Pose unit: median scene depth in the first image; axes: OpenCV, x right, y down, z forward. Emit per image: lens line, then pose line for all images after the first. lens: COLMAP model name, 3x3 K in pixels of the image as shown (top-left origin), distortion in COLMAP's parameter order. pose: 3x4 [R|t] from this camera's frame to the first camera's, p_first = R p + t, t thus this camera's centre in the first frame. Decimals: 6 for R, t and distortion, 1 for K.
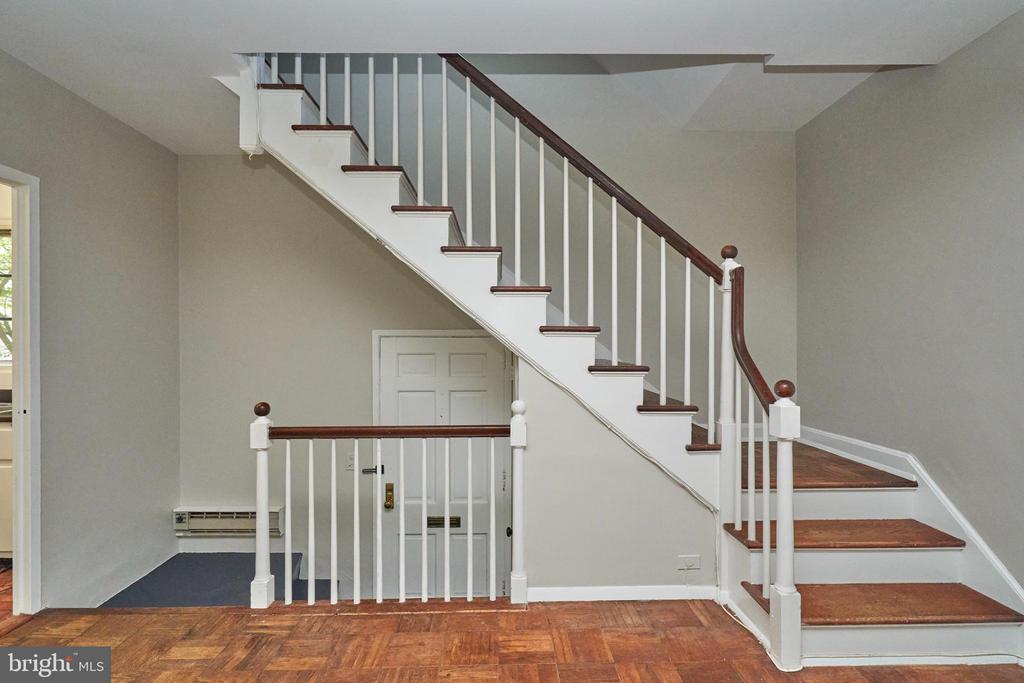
lens RADIAL K [[474.1, 0, 504.5], [0, 474.1, 349.4], [0, 0, 1]] dist [-0.002053, 0.001043]
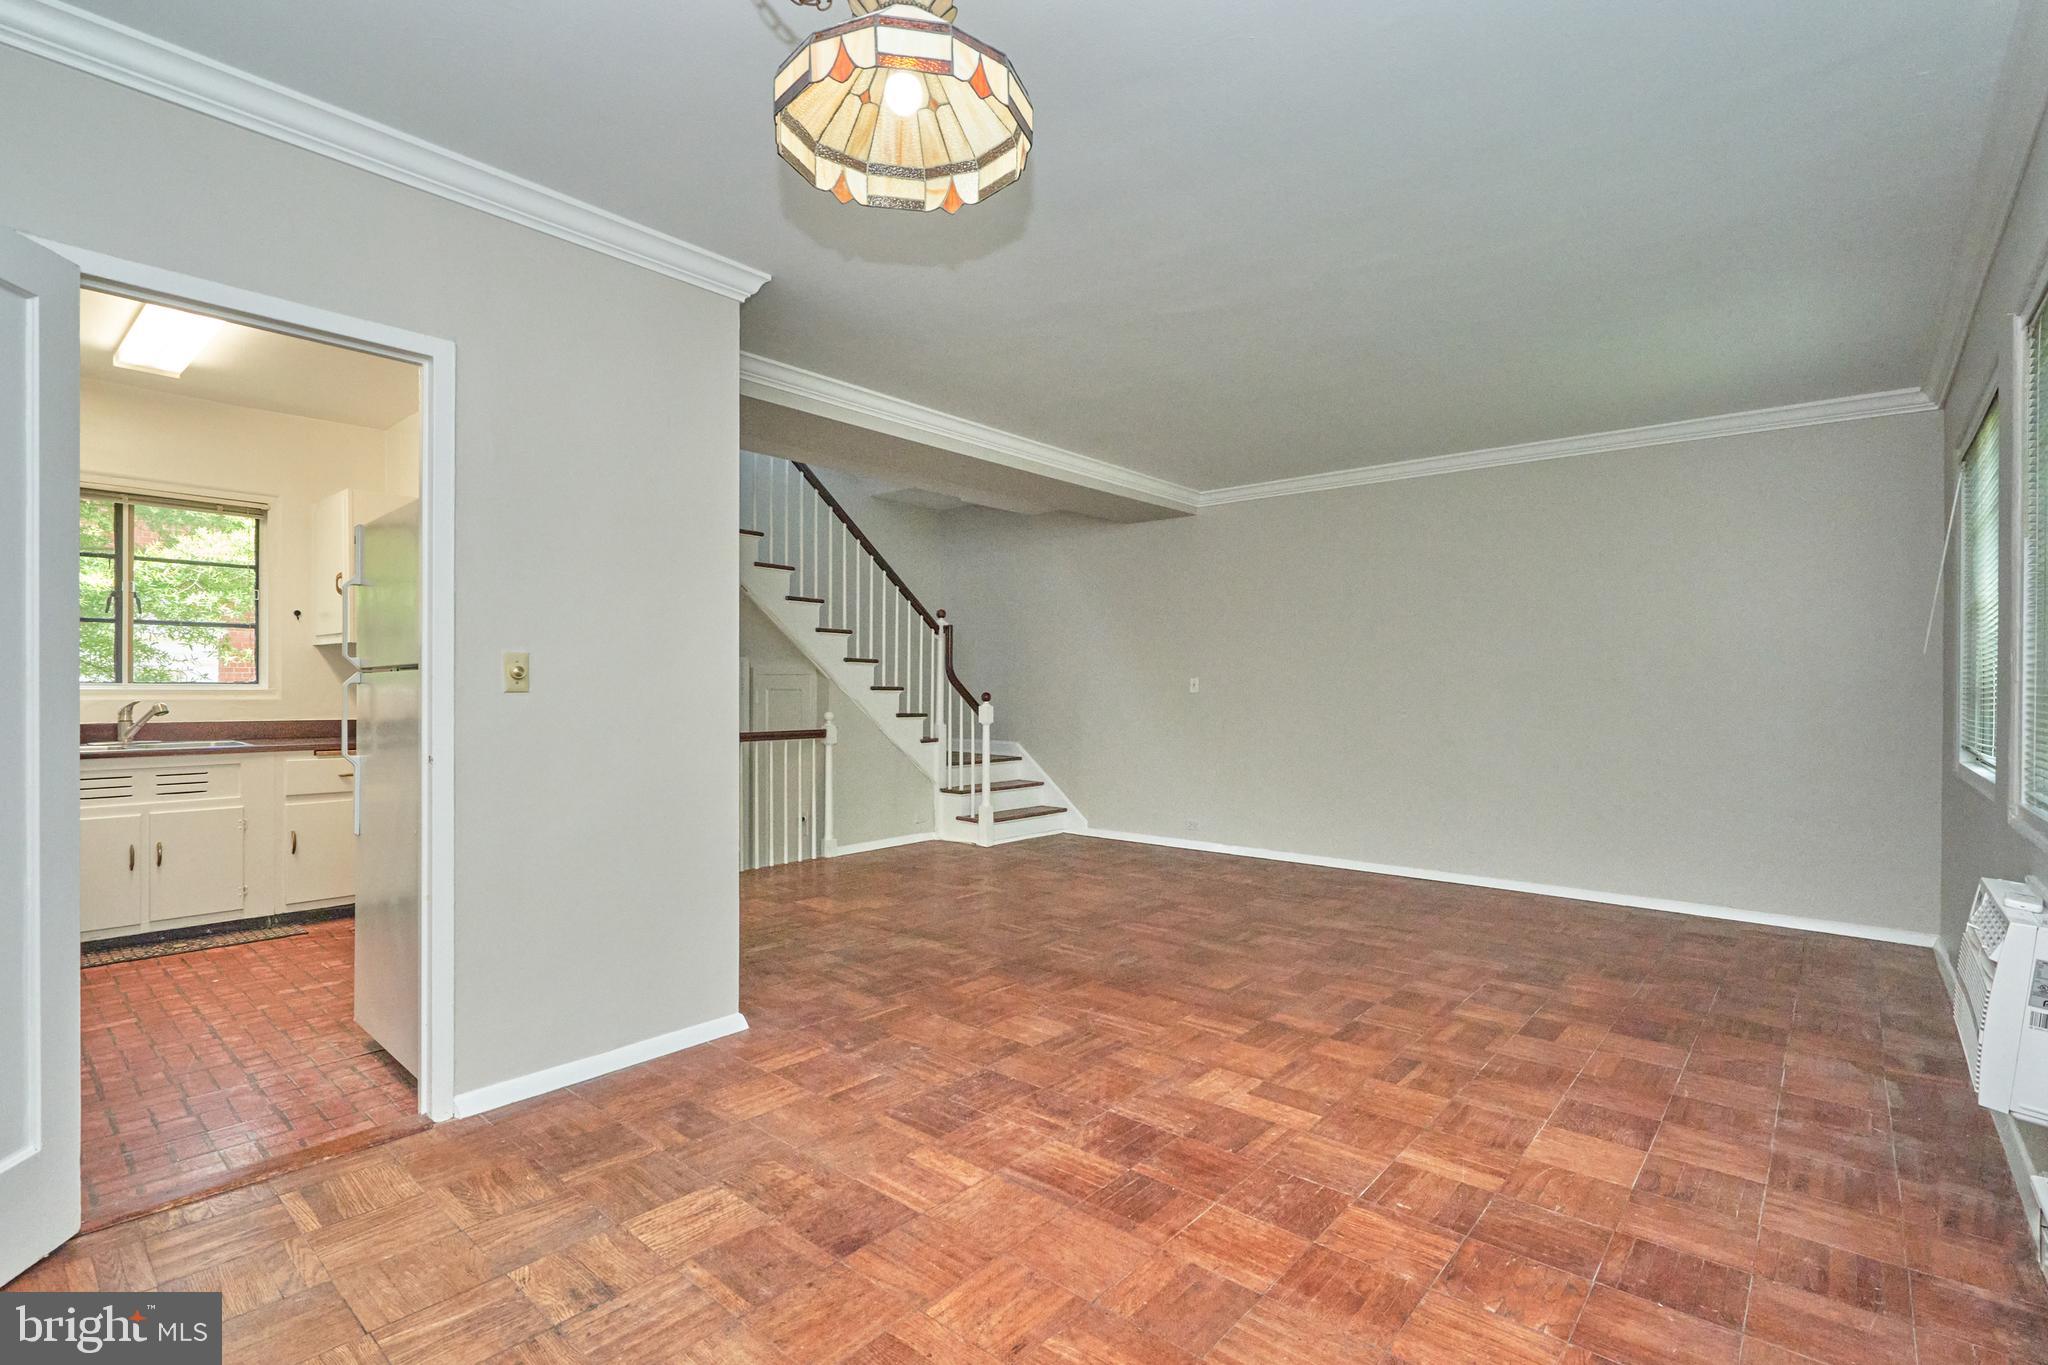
lens RADIAL K [[958.8, 0, 1026.4], [0, 958.8, 691.1], [0, 0, 1]] dist [-0.001239, 0.000255]
pose [[0.658824, 0.007384, 0.752261, -1.685396], [-0.004351, 0.999973, -0.006004, 0.063494], [-0.752284, 0.000683, 0.658838, -1.257799]]
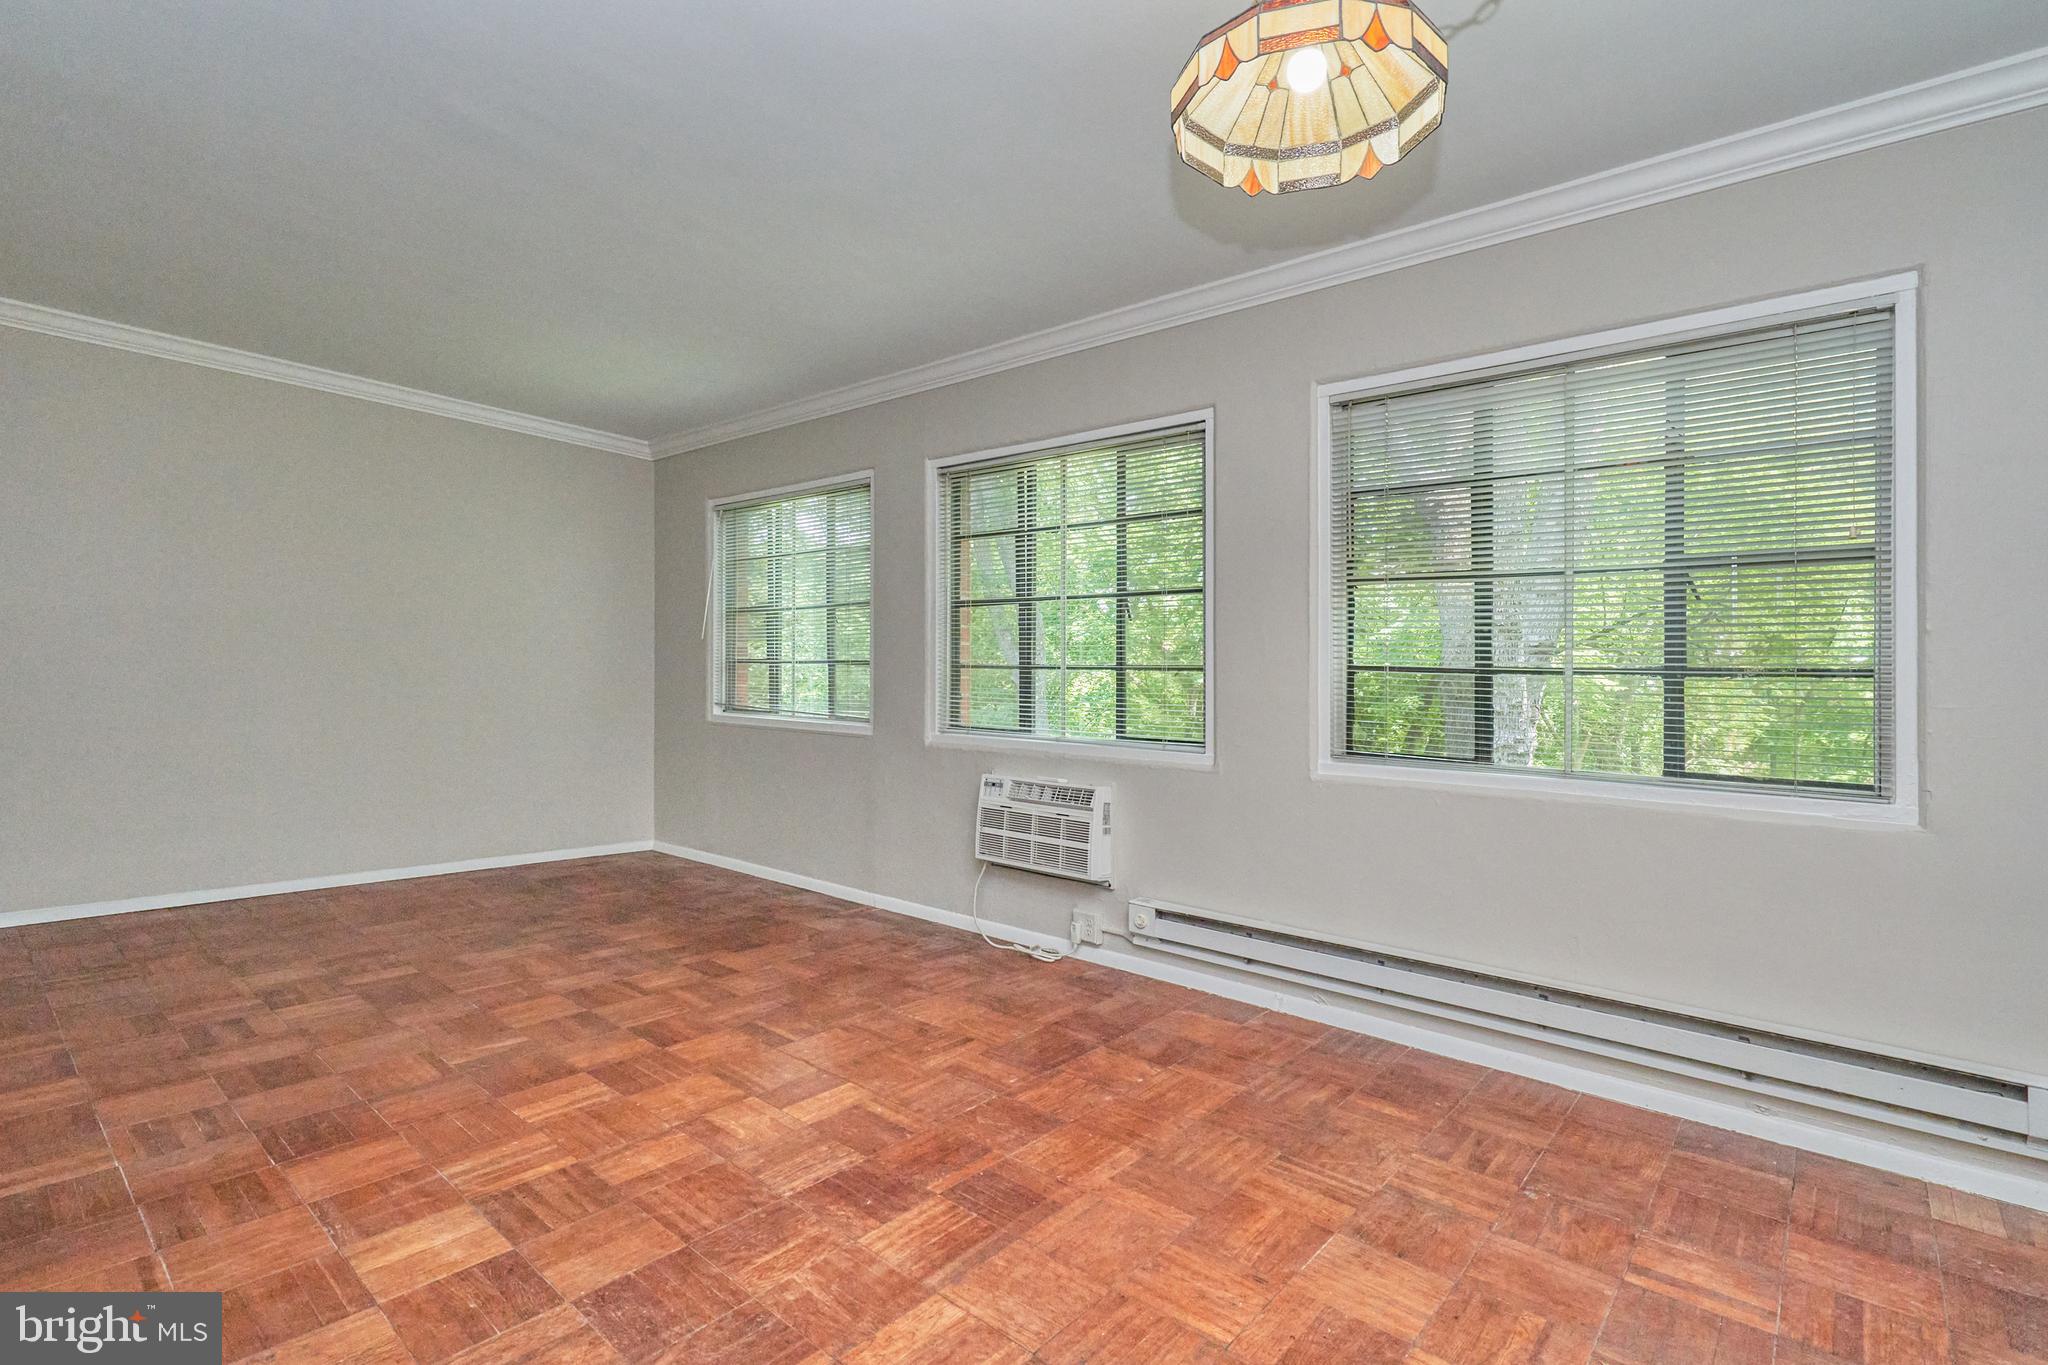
lens RADIAL K [[948.2, 0, 1008.9], [0, 948.2, 698.4], [0, 0, 1]] dist [-0.002053, 0.001043]
pose [[-0.749116, -0.027264, 0.661878, -1.487117], [-0.018017, 0.999622, 0.020784, 0.069697], [-0.662194, 0.003645, -0.749323, -0.068412]]
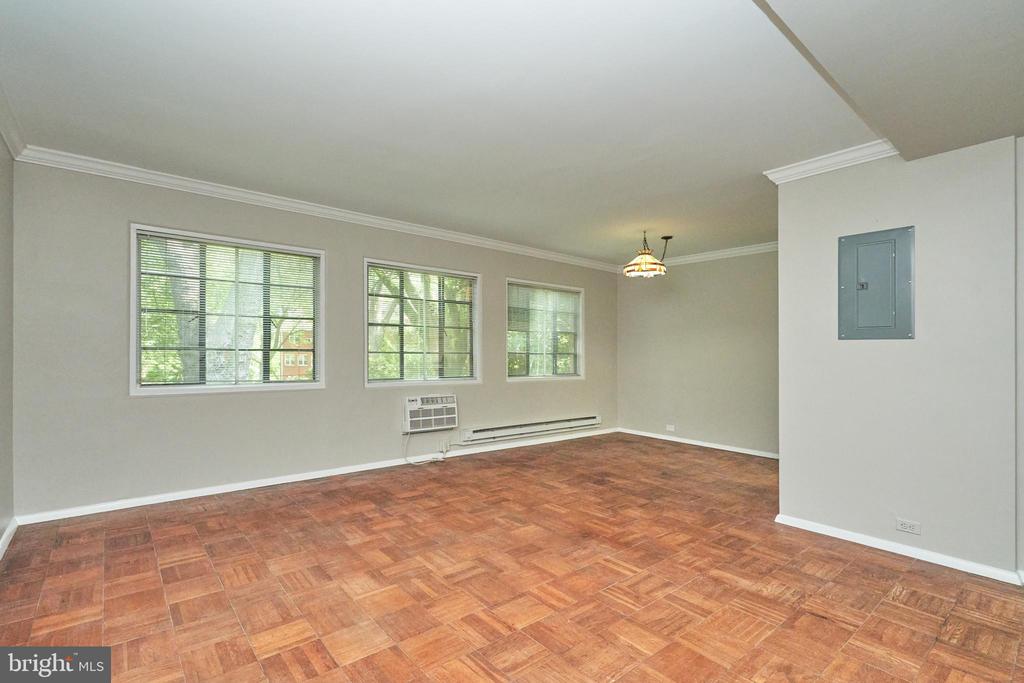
lens RADIAL K [[471.5, 0, 499.8], [0, 471.5, 350.1], [0, 0, 1]] dist [-0.001123, -0.000728]
pose [[-0.785497, -0.008931, -0.618802, 0.686180], [-0.013959, 0.999897, 0.003287, 0.019996], [0.618709, 0.011220, -0.785540, 0.582530]]
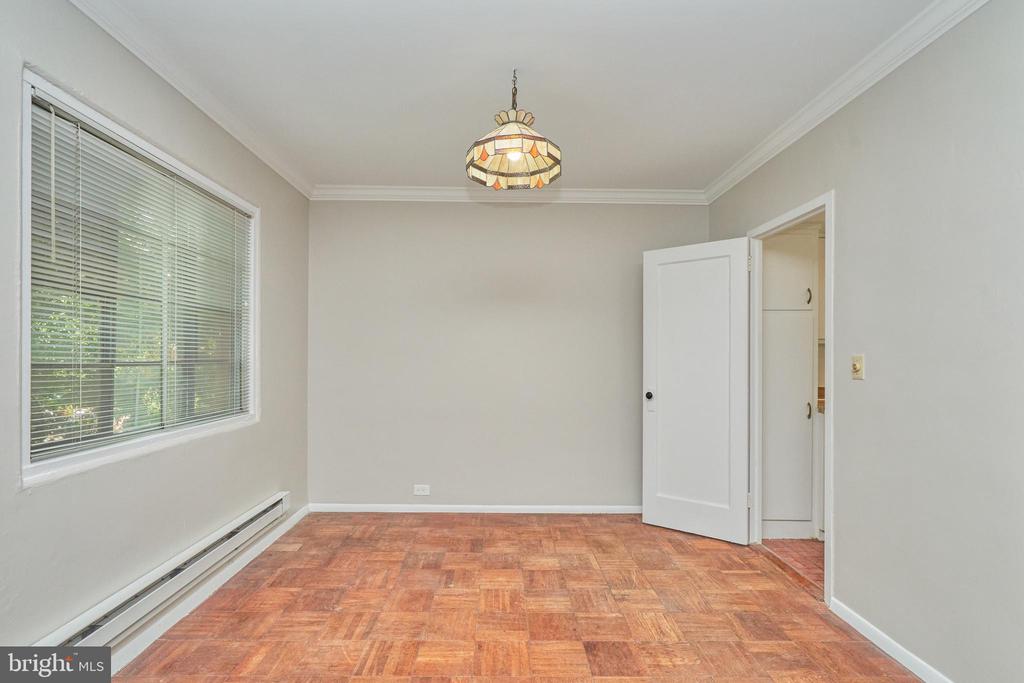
lens RADIAL K [[474.1, 0, 504.5], [0, 474.1, 349.4], [0, 0, 1]] dist [-0.002053, 0.001043]
pose [[-0.000912, -0.009456, -0.999955, -0.276063], [-0.011496, 0.999889, -0.009445, 0.018314], [0.999933, 0.011487, -0.001020, -0.739162]]
